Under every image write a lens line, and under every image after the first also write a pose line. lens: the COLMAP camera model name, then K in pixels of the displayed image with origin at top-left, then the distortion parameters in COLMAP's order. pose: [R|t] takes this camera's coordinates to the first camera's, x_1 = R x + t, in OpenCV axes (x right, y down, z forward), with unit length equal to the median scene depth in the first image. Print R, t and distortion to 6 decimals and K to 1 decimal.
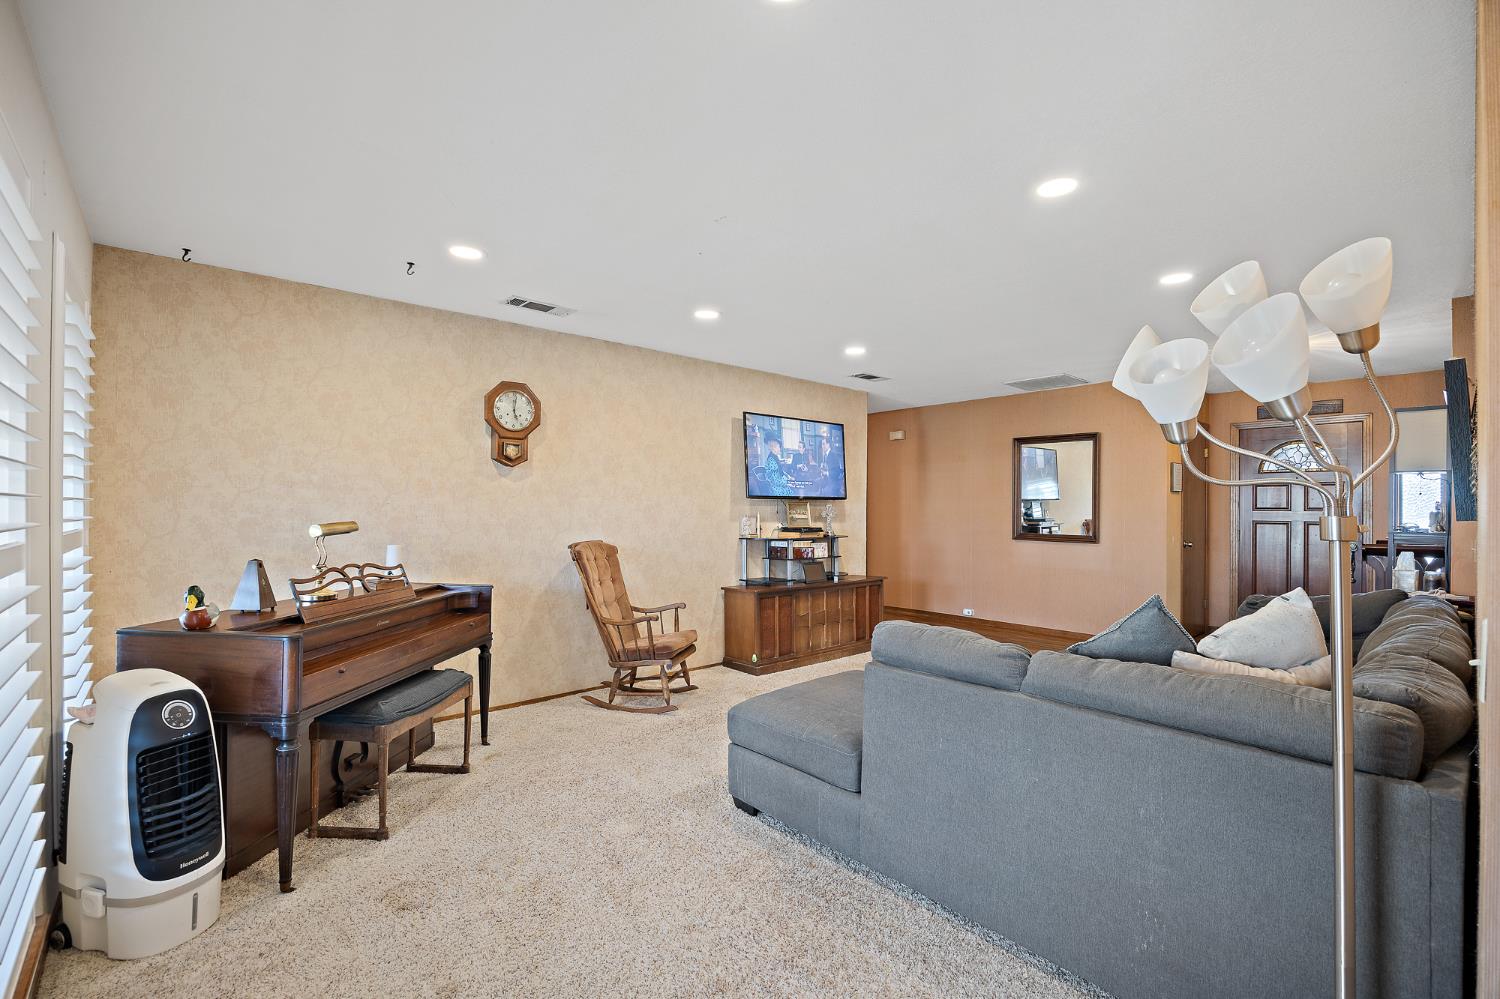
lens RADIAL K [[657.5, 0, 752.0], [0, 657.5, 501.7], [0, 0, 1]] dist [-0.012484, -0.000544]
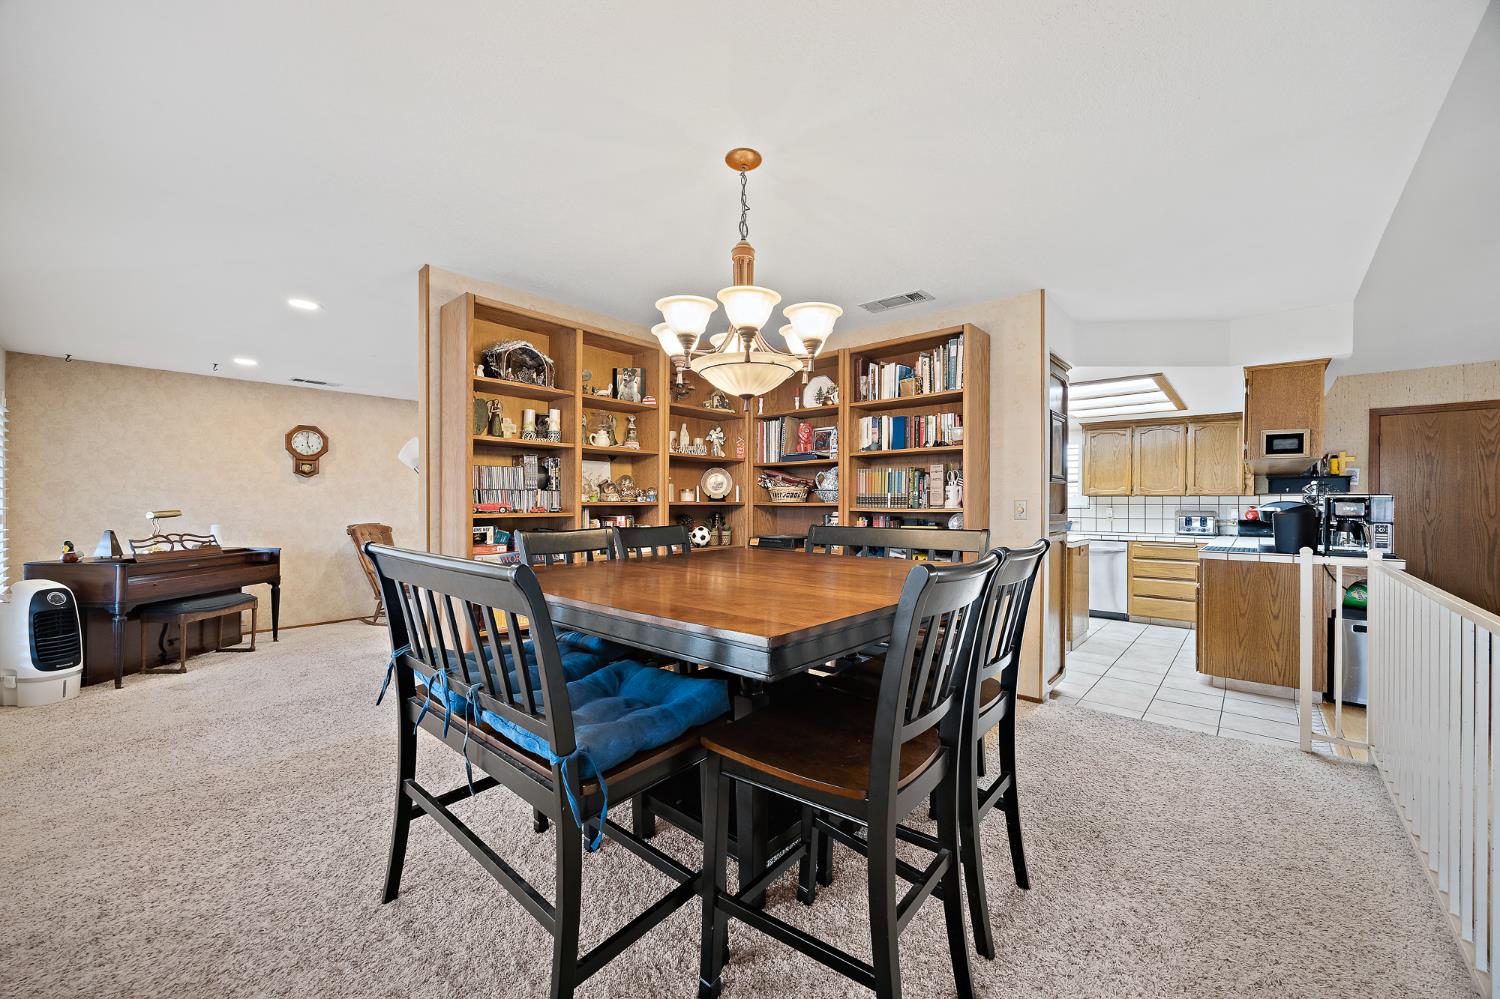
lens RADIAL K [[574.5, 0, 746.2], [0, 574.5, 504.4], [0, 0, 1]] dist [-0.001996, -0.000368]
pose [[0.992971, -0.001727, 0.118347, 0.687486], [0.000324, 0.999929, 0.011877, -0.003787], [-0.118359, -0.011755, 0.992901, -0.679668]]
